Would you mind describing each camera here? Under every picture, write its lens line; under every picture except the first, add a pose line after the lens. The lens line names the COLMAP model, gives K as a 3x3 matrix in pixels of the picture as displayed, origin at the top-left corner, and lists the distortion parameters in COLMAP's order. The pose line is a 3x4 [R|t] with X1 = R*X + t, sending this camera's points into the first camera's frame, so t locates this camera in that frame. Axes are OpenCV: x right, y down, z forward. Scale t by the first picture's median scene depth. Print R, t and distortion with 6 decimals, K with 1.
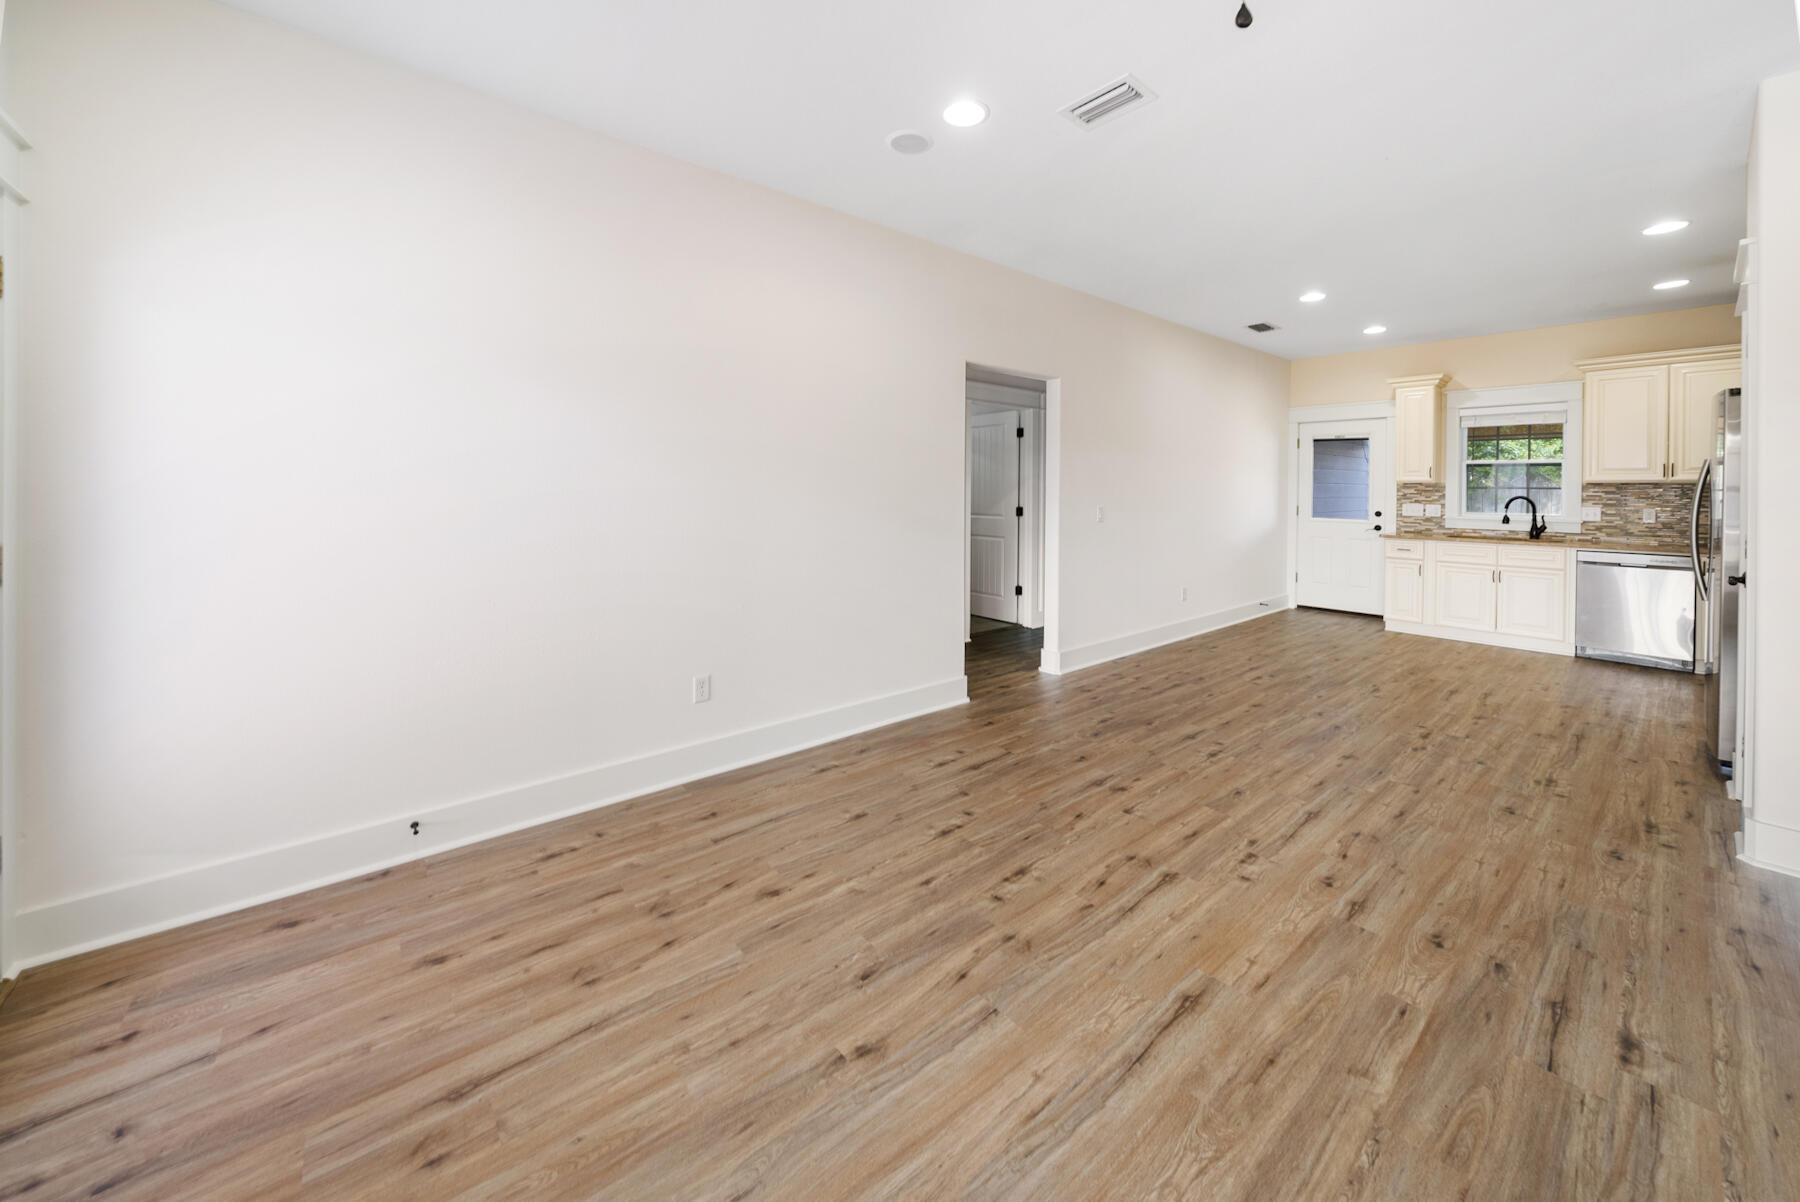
lens RADIAL K [[663.7, 0, 898.1], [0, 663.7, 485.3], [0, 0, 1]] dist [-0.001990, -0.000225]
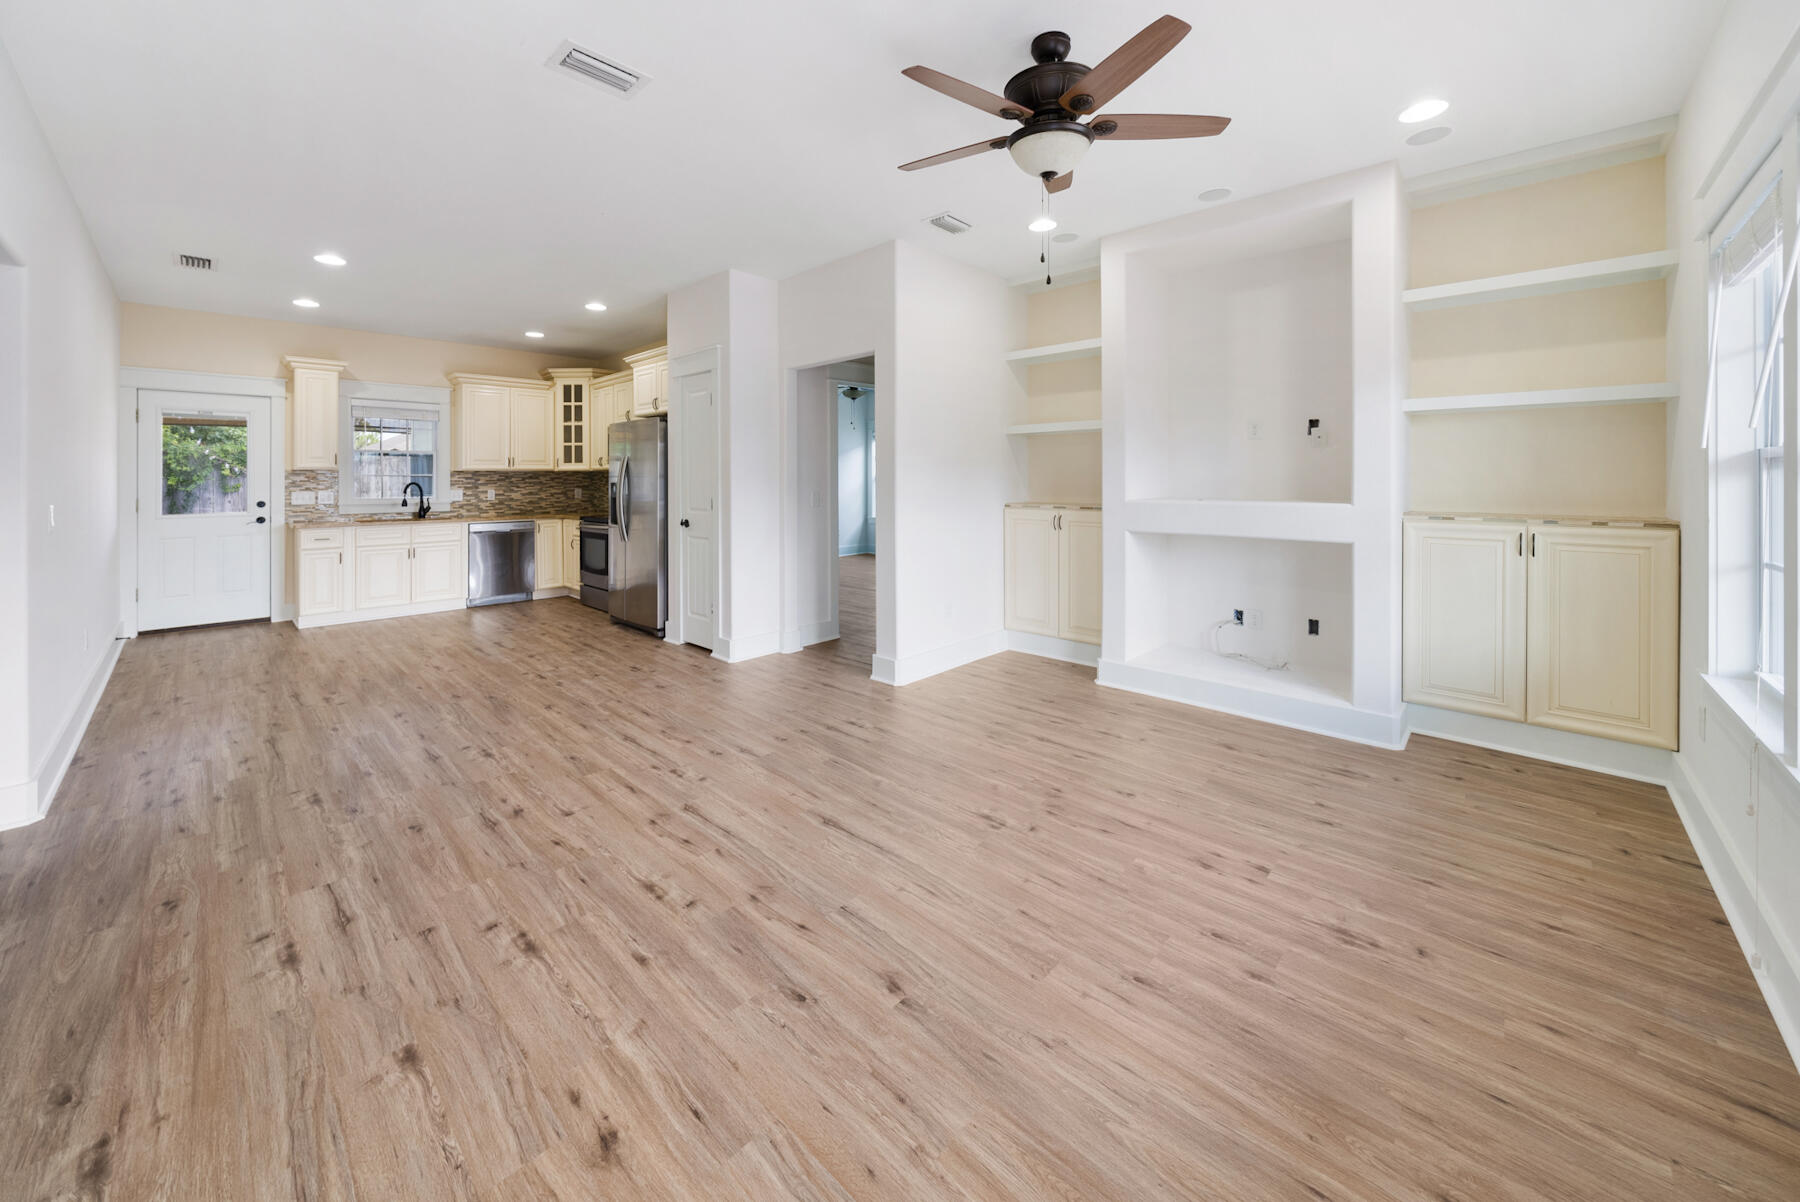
lens RADIAL K [[663.7, 0, 898.1], [0, 663.7, 485.3], [0, 0, 1]] dist [-0.001990, -0.000225]
pose [[-0.121488, -0.015727, 0.992468, -0.764732], [-0.001507, 0.999876, 0.015660, 0.007272], [-0.992592, 0.000407, -0.121496, 0.765986]]
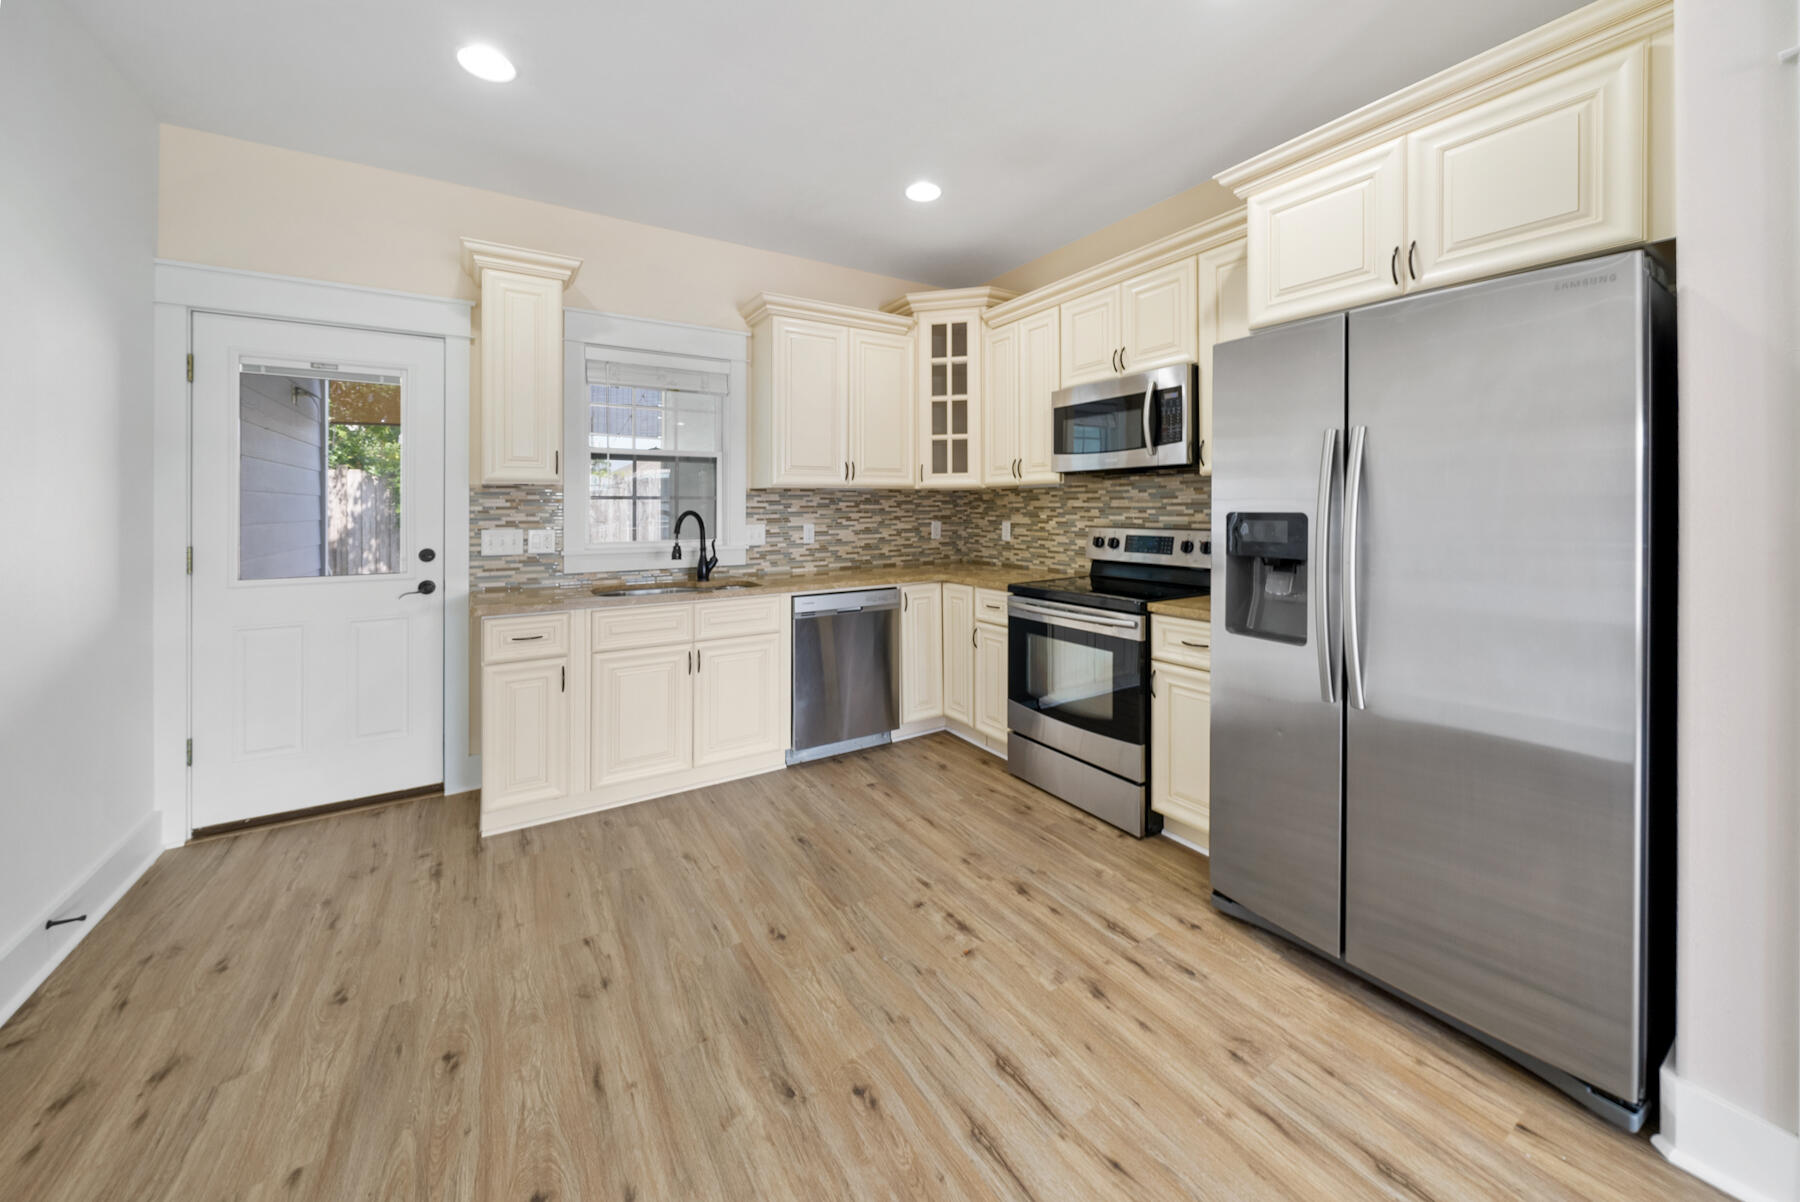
lens RADIAL K [[671.7, 0, 904.9], [0, 671.7, 506.9], [0, 0, 1]] dist [-0.001782, -0.000310]
pose [[0.116241, -0.012491, 0.993142, 0.949037], [-0.001171, 0.999918, 0.012713, 0.015626], [-0.993220, -0.002641, 0.116217, 1.872172]]
